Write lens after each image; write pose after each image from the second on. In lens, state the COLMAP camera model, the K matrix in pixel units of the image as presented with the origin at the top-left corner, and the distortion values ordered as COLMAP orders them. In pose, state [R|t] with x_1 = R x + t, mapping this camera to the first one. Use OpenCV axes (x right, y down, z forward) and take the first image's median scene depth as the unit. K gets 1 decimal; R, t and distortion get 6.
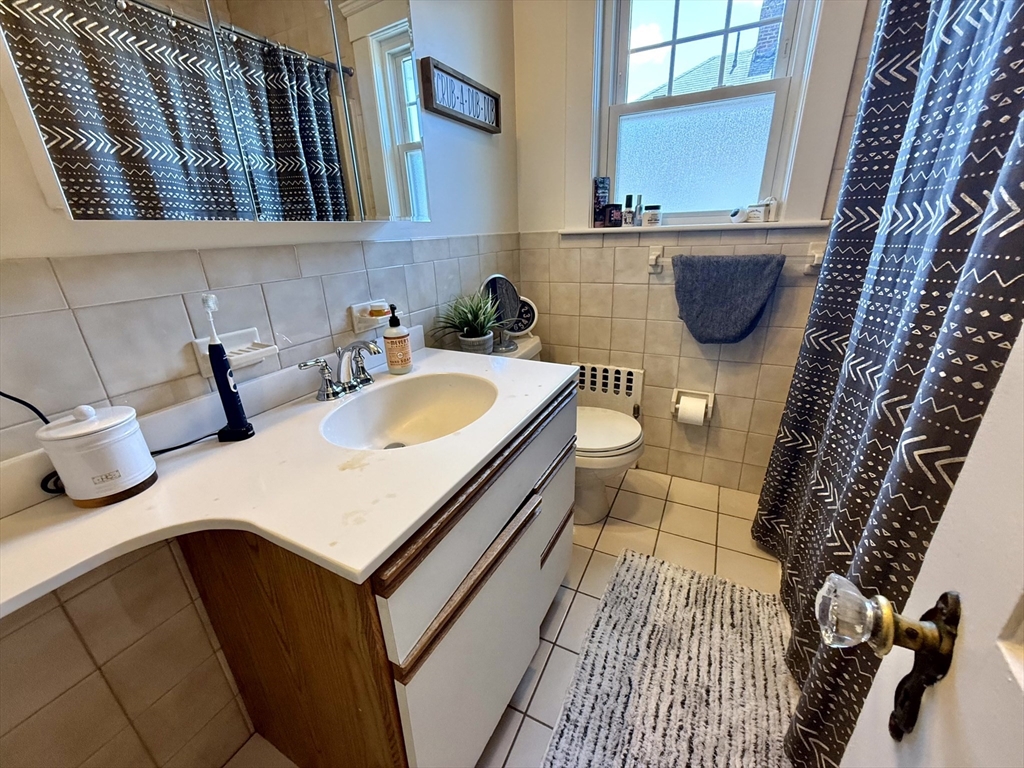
lens RADIAL K [[409.6, 0, 513.0], [0, 409.6, 383.3], [0, 0, 1]] dist [0.014114, -0.005452]
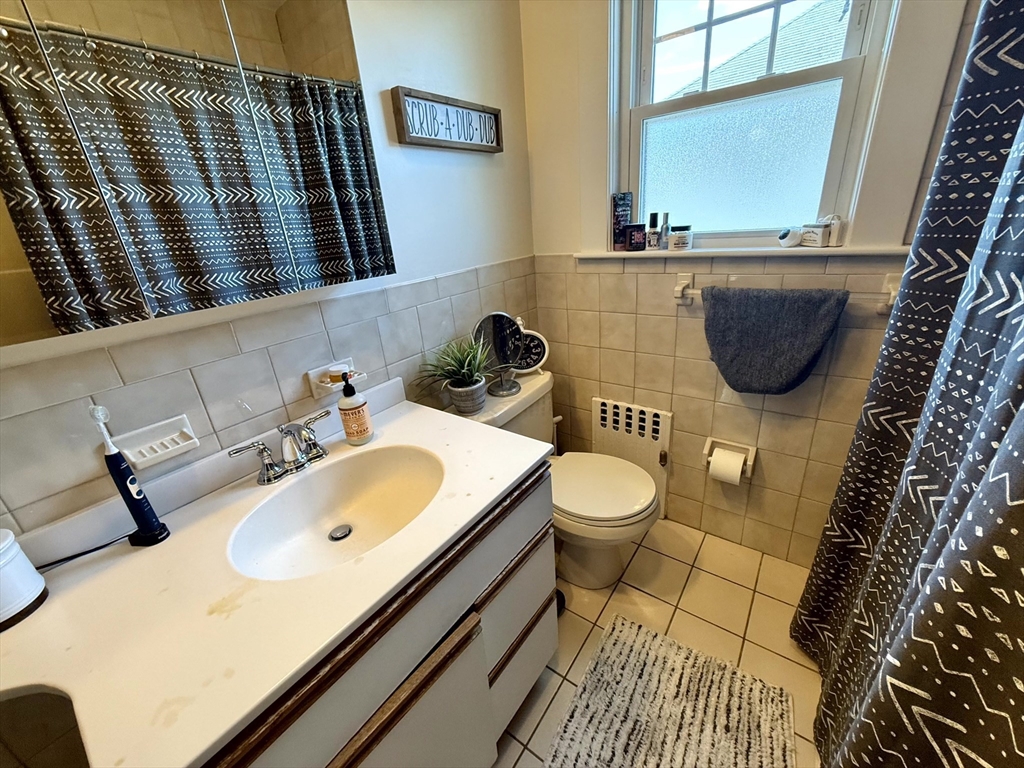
lens RADIAL K [[407.8, 0, 511.9], [0, 407.8, 385.7], [0, 0, 1]] dist [-0.000272, -0.000566]
pose [[0.983672, 0.023289, -0.178458, 0.154096], [-0.015808, 0.998940, 0.043229, -0.134959], [0.179276, -0.039702, 0.982997, 0.108783]]
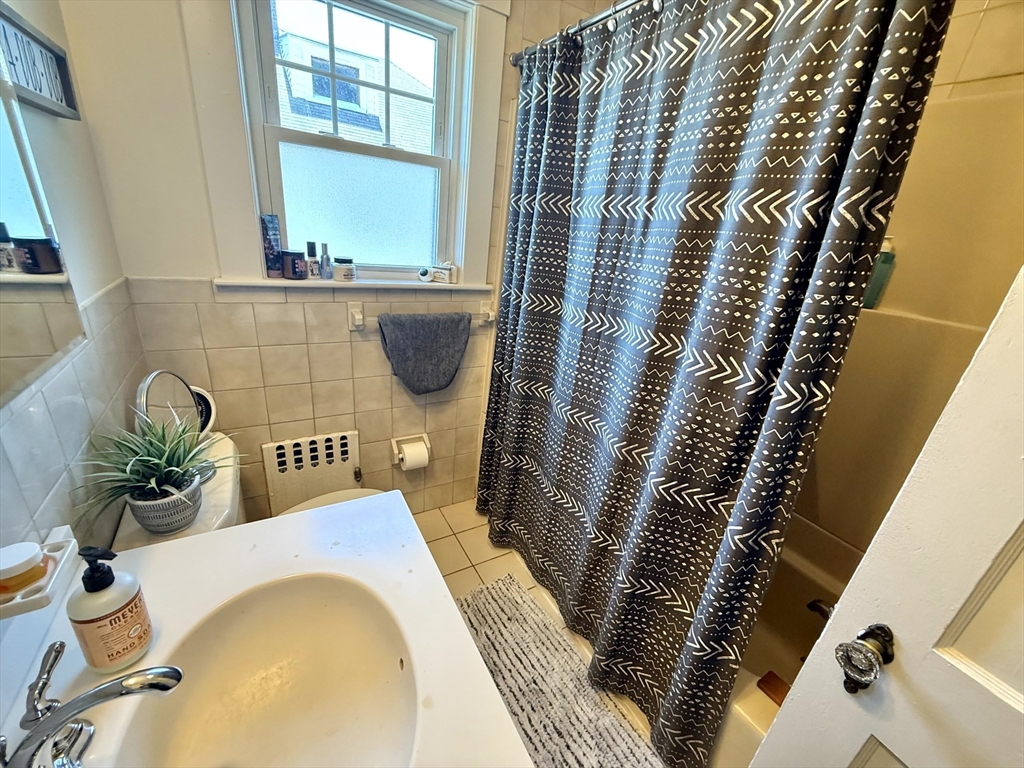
lens RADIAL K [[407.0, 0, 510.3], [0, 407.0, 388.5], [0, 0, 1]] dist [-0.000478, -0.000118]
pose [[0.538471, -0.233411, 0.809672, -0.237531], [0.180099, 0.970546, 0.160014, -0.230426], [-0.823173, 0.059659, 0.564648, 0.220522]]
